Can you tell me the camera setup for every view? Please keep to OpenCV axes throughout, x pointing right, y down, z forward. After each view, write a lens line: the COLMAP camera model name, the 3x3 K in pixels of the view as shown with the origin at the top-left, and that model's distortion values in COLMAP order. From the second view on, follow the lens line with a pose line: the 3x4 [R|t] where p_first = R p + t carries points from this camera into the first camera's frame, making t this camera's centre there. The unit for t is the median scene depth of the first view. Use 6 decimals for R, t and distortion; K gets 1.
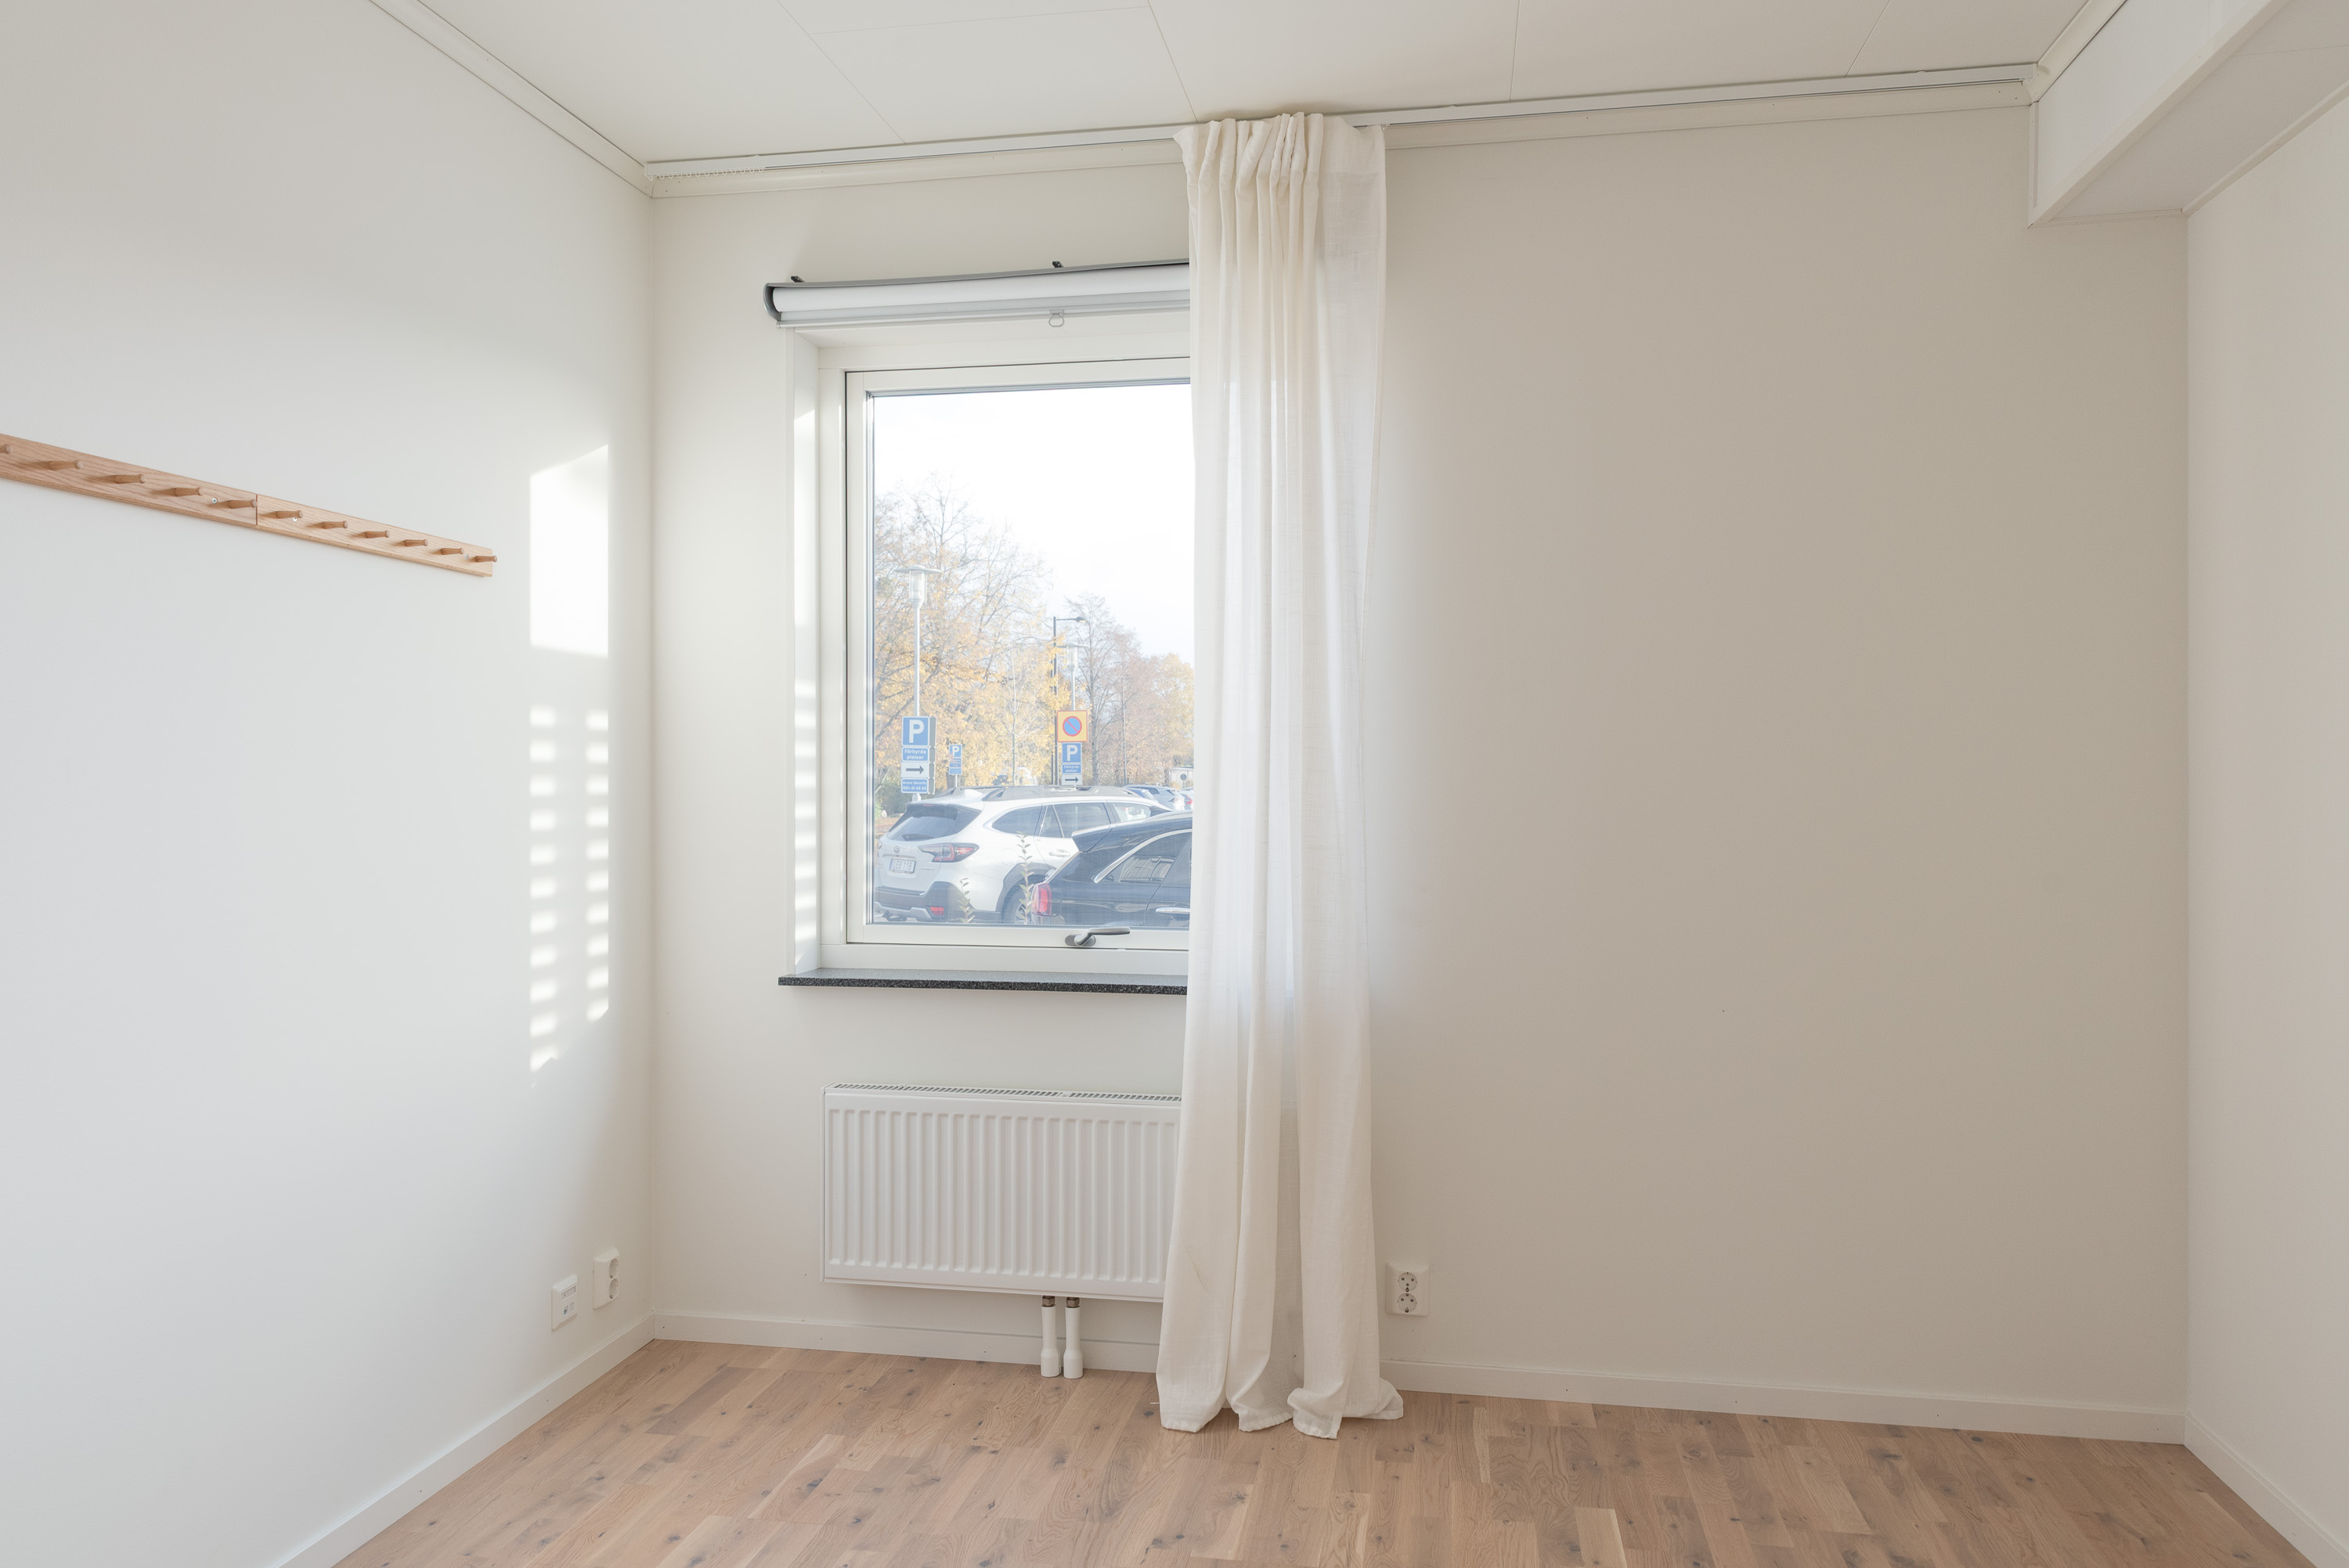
lens RADIAL K [[1601.5, 0, 1172.3], [0, 1601.5, 783.4], [0, 0, 1]] dist [0.007807, 0.002576]
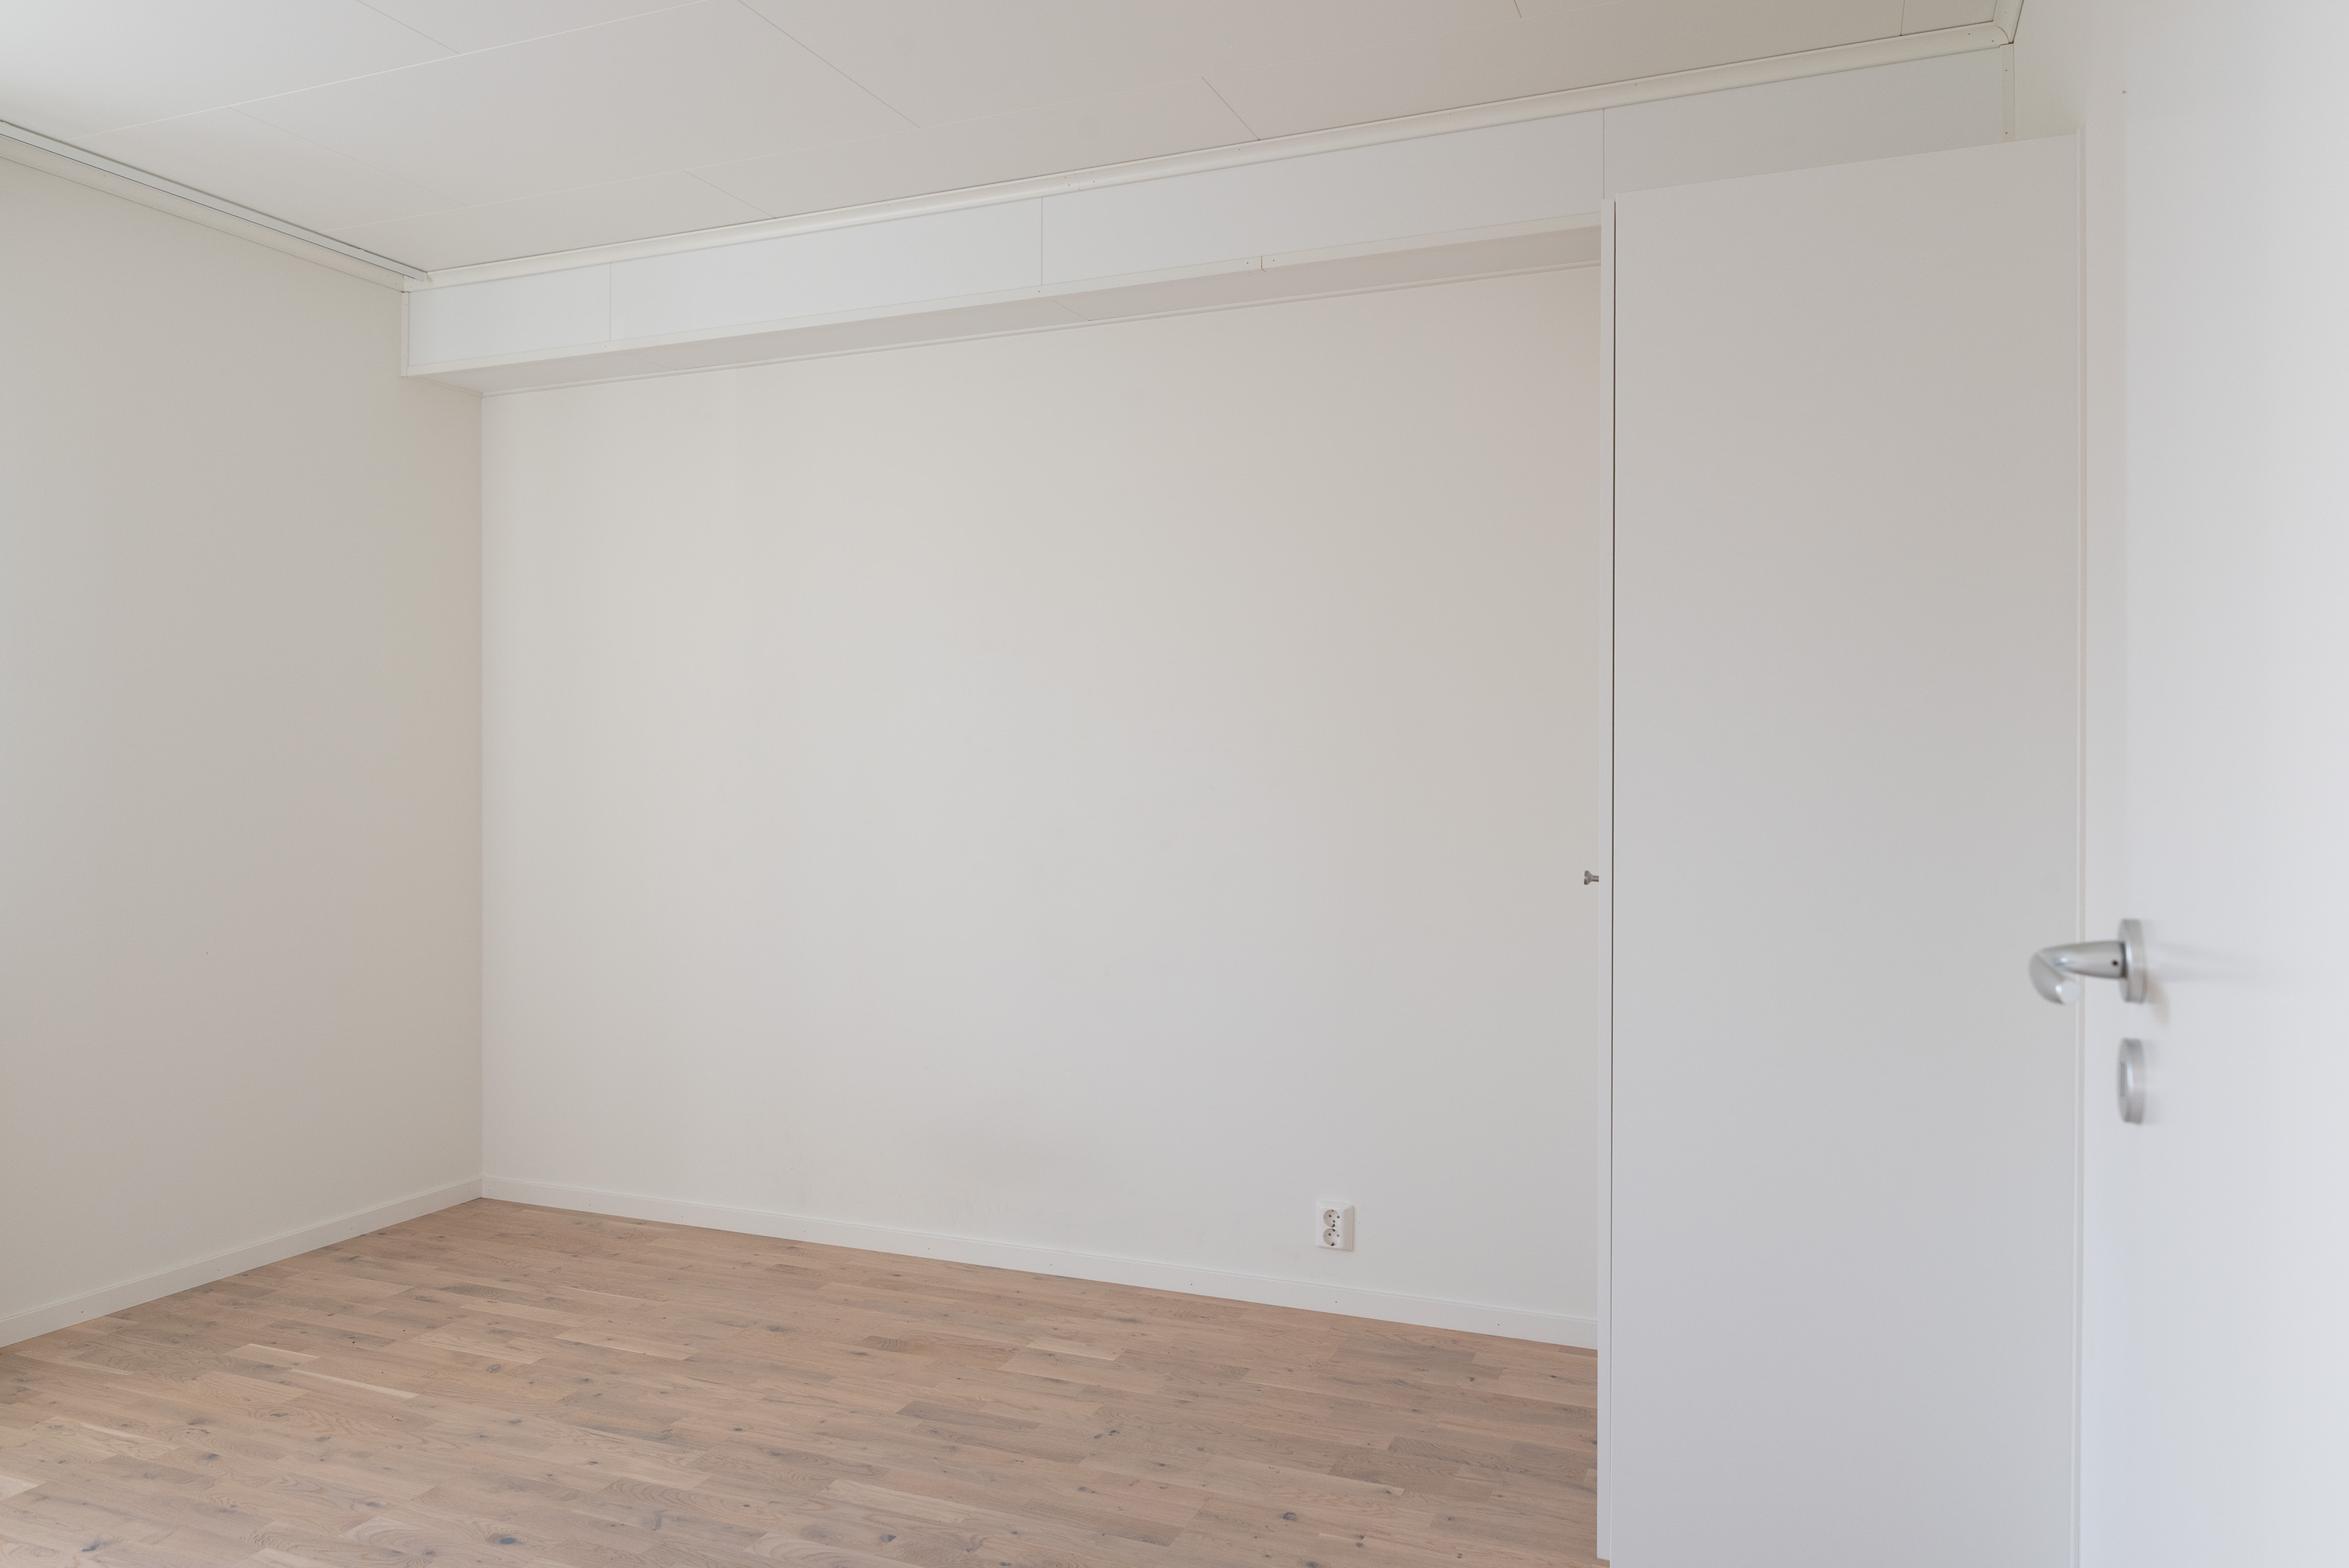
lens RADIAL K [[1654.0, 0, 1172.7], [0, 1654.0, 781.1], [0, 0, 1]] dist [0.039806, -0.006390]
pose [[0.212379, -0.005001, 0.977175, -0.799970], [0.001989, 0.999987, 0.004685, 0.007572], [-0.977185, 0.000948, 0.212386, 0.015585]]
